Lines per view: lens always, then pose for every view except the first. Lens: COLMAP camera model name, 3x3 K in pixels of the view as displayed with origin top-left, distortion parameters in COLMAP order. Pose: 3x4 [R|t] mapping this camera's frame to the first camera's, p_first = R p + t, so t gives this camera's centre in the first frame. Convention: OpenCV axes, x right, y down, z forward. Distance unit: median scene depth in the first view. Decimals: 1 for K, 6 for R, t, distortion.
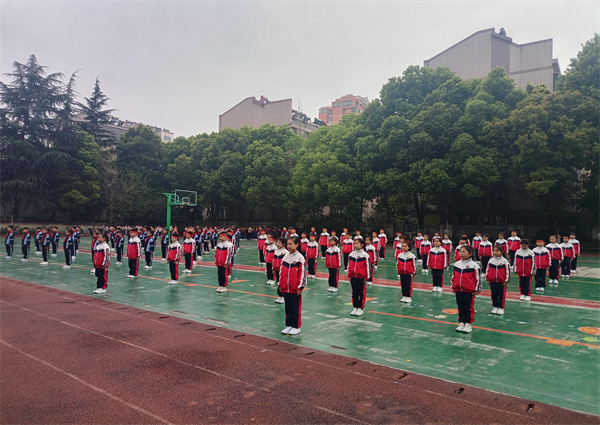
lens RADIAL K [[465.9, 0, 300.0], [0, 465.9, 212.5], [0, 0, 1]] dist [0.006103, -0.004398]
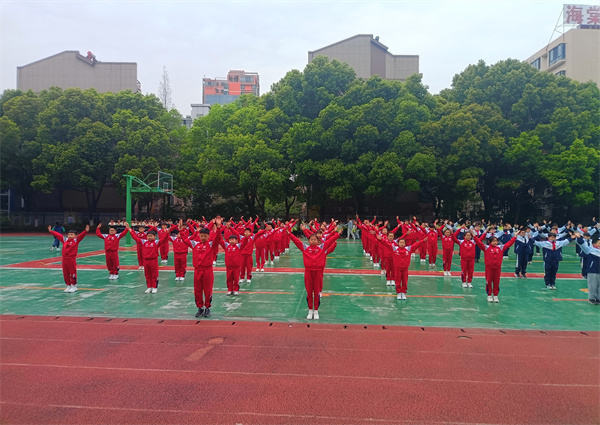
lens RADIAL K [[465.9, 0, 300.0], [0, 465.9, 212.5], [0, 0, 1]] dist [0.006103, -0.004398]
pose [[0.808268, -0.003027, 0.588807, -0.408722], [-0.012412, 0.999677, 0.022177, -0.002347], [-0.588684, -0.025234, 0.807970, 0.235340]]
